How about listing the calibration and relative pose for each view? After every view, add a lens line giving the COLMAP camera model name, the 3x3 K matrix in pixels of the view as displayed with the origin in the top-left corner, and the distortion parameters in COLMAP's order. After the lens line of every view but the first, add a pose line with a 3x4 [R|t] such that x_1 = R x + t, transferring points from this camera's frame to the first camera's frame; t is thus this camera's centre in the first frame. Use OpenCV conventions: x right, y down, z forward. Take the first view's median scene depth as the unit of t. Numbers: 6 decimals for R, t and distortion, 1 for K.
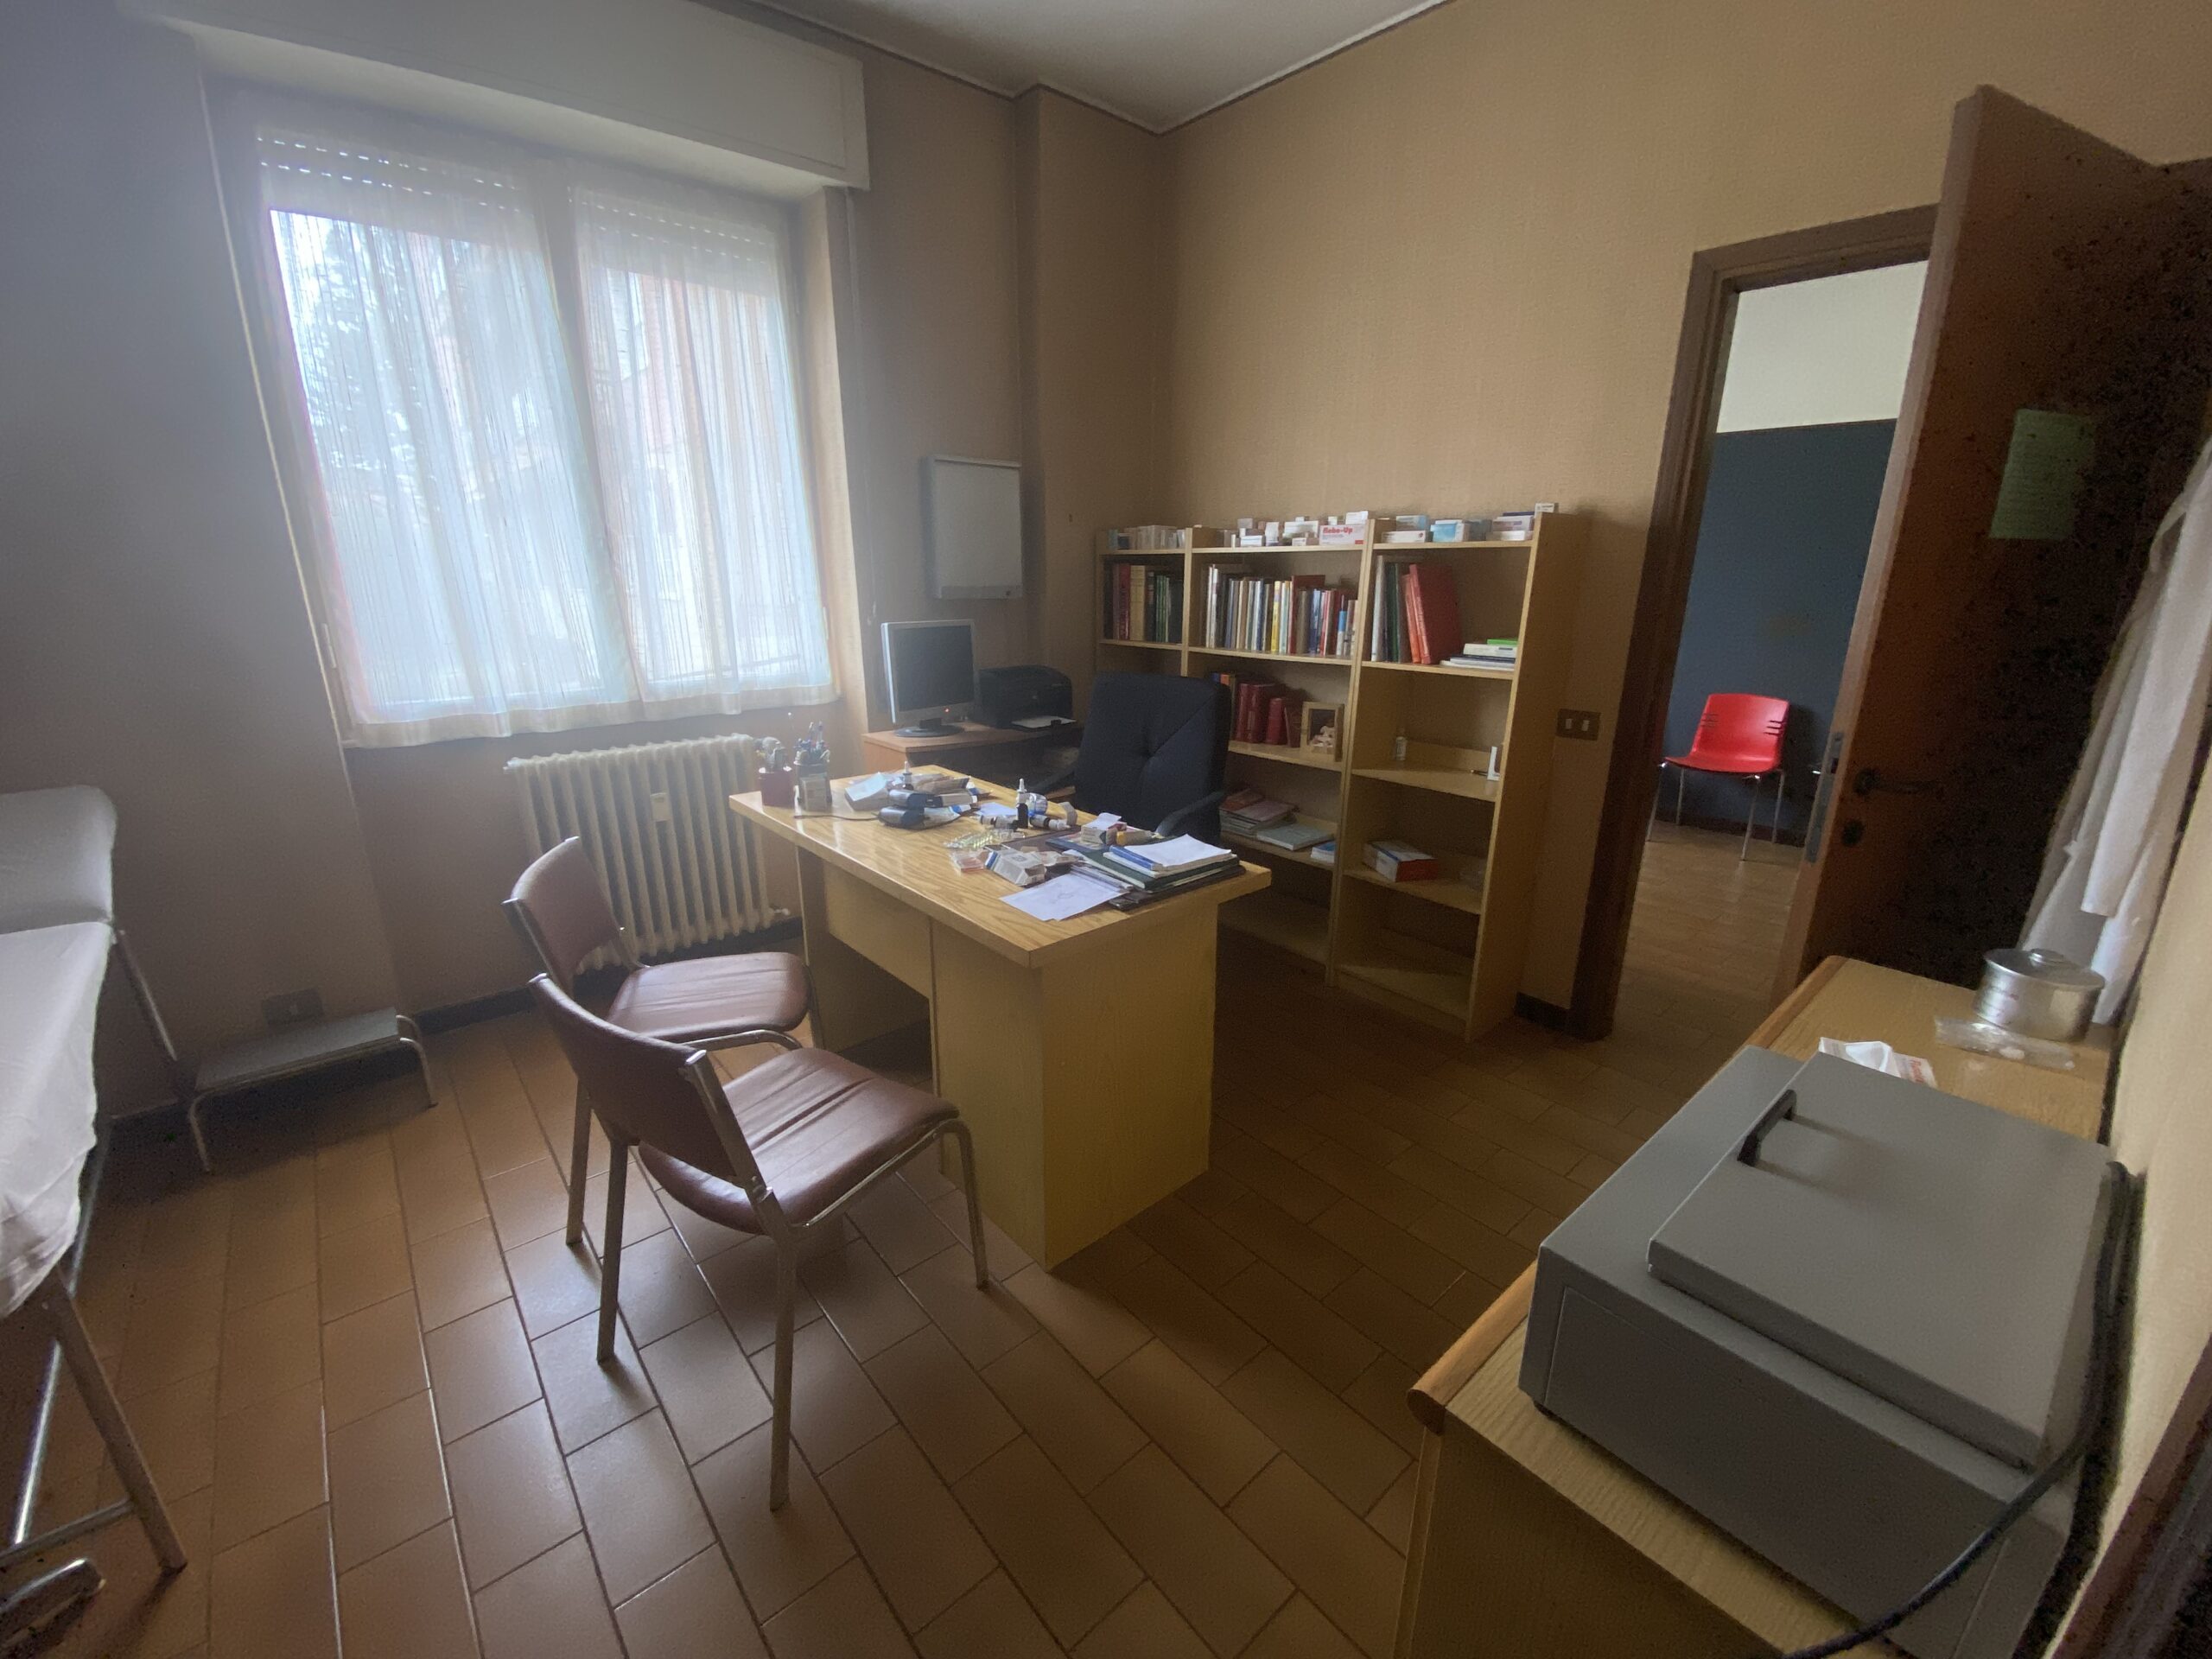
lens RADIAL K [[885.9, 0, 1113.8], [0, 885.9, 831.8], [0, 0, 1]] dist [0.000081, -0.006194]
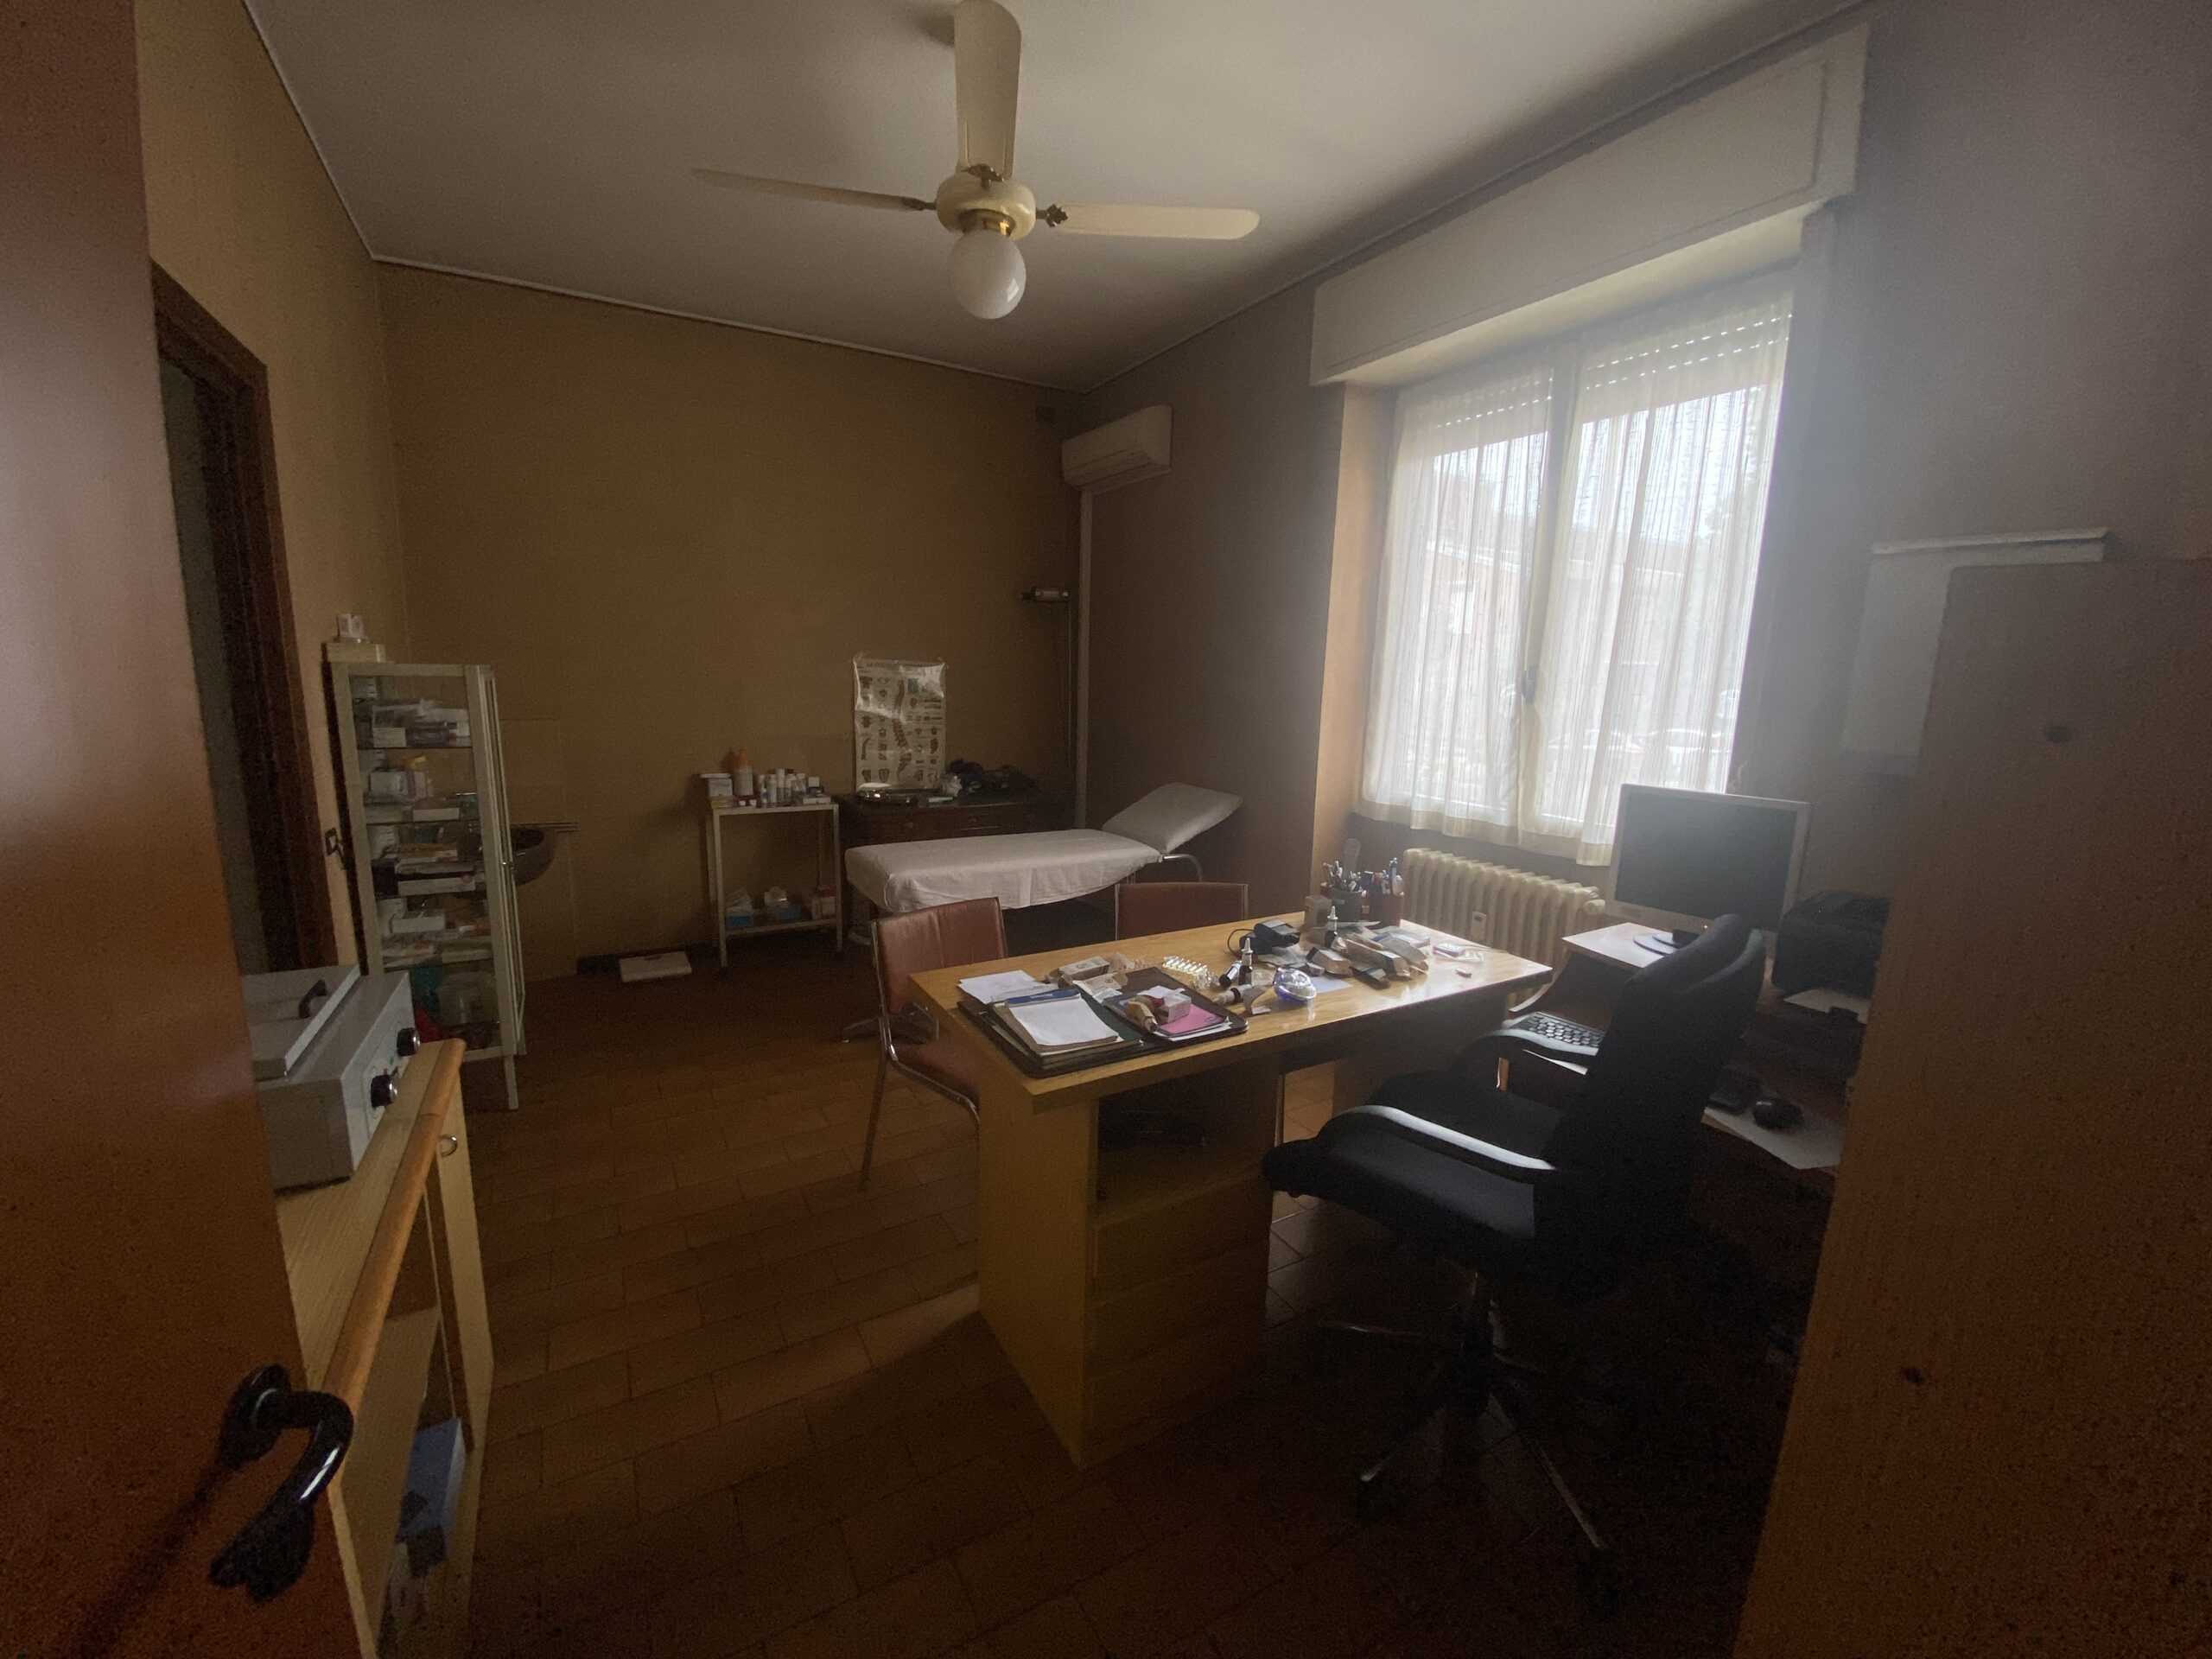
lens RADIAL K [[885.9, 0, 1101.6], [0, 885.9, 825.4], [0, 0, 1]] dist [0.000081, -0.006194]
pose [[-0.164687, 0.164727, -0.972493, 0.570208], [-0.311707, 0.926736, 0.209762, -0.228070], [0.935798, 0.337678, -0.101275, 0.692783]]
